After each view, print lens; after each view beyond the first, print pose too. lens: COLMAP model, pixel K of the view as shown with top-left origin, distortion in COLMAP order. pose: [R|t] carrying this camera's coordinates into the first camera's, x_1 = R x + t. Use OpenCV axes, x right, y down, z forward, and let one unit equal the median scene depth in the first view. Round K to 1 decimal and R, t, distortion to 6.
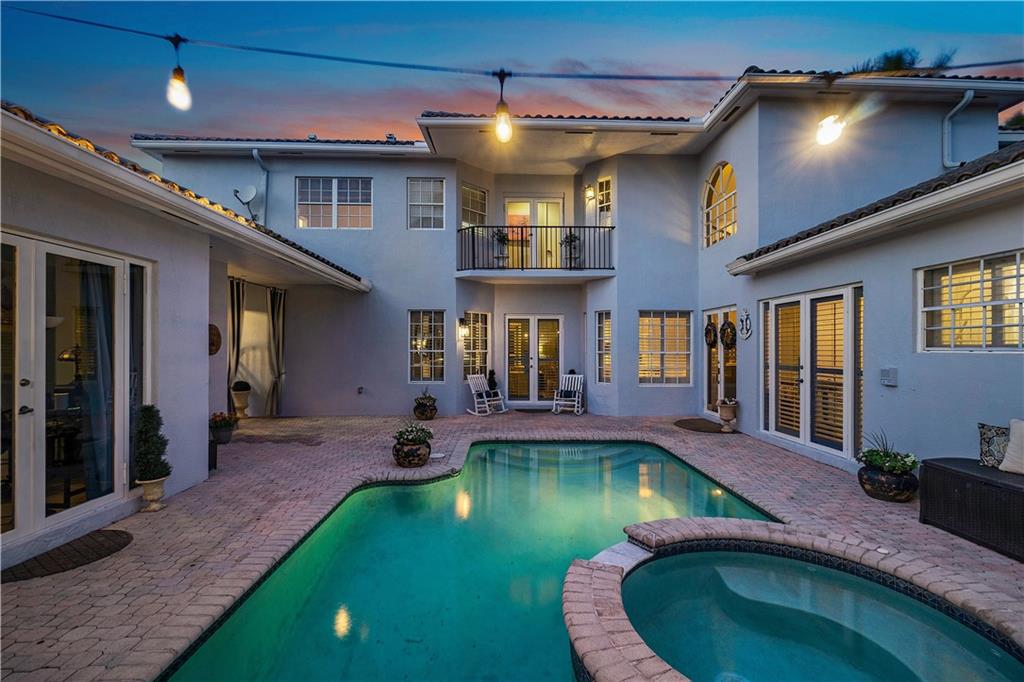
lens RADIAL K [[445.2, 0, 507.8], [0, 445.2, 347.7], [0, 0, 1]] dist [-0.004631, -0.000058]
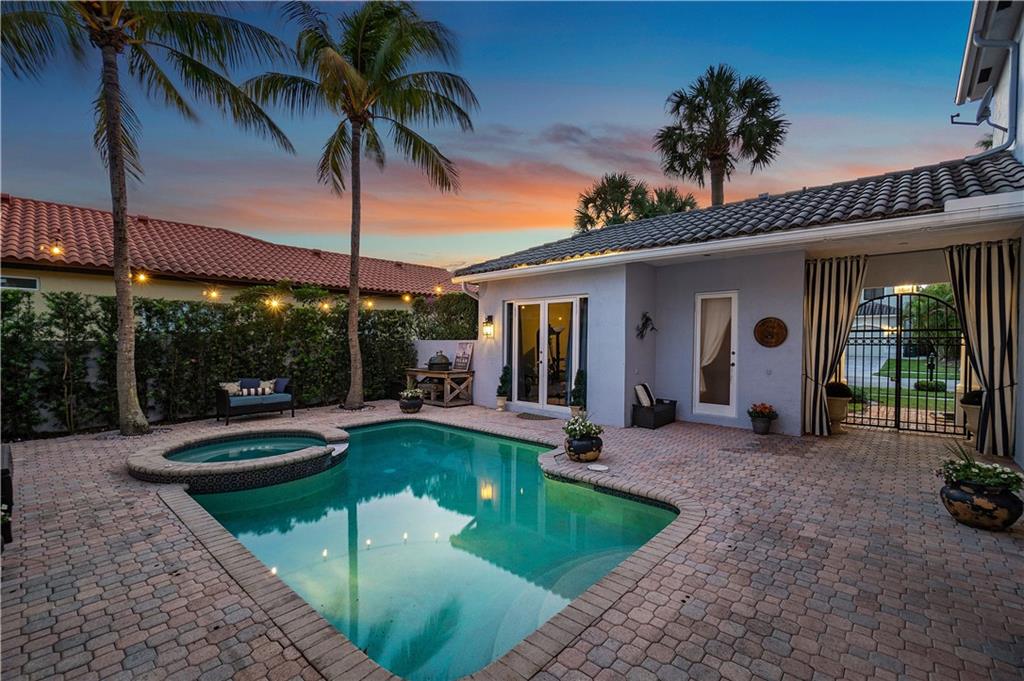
lens RADIAL K [[456.8, 0, 519.0], [0, 456.8, 339.5], [0, 0, 1]] dist [-0.009495, 0.000249]
pose [[-0.679463, -0.003706, -0.733700, 0.372963], [-0.001277, 0.999992, -0.003868, 0.003248], [0.733708, -0.001691, -0.679463, 0.950523]]
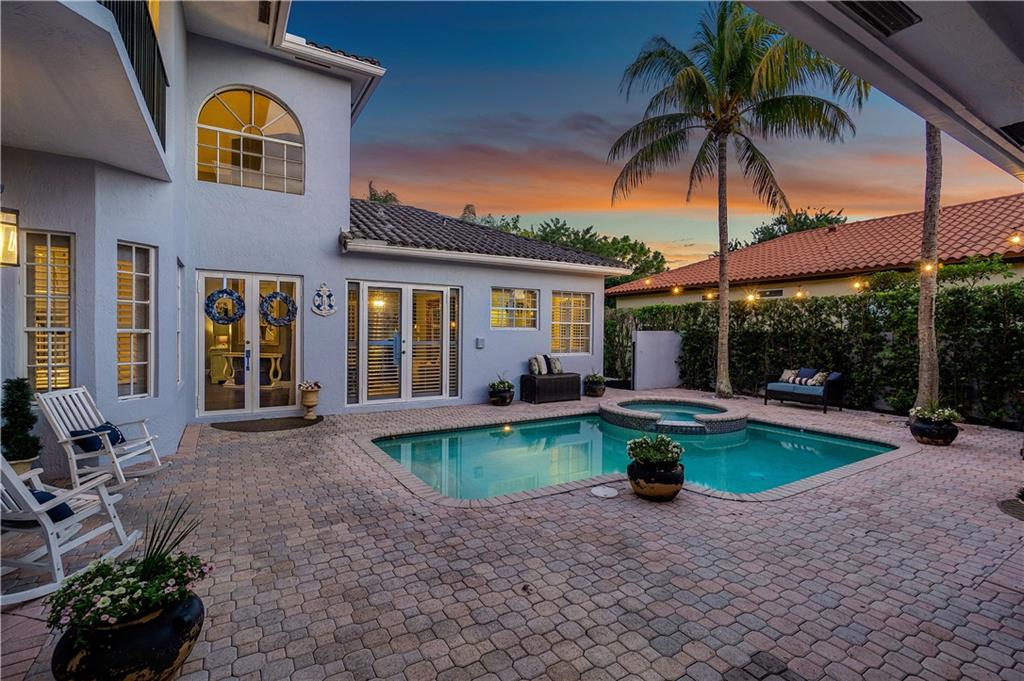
lens RADIAL K [[456.8, 0, 519.0], [0, 456.8, 339.5], [0, 0, 1]] dist [-0.009495, 0.000249]
pose [[-0.505969, -0.024674, 0.862198, -0.432566], [-0.013342, 0.999695, 0.020779, 0.004828], [-0.862448, -0.000990, -0.506144, 0.930876]]
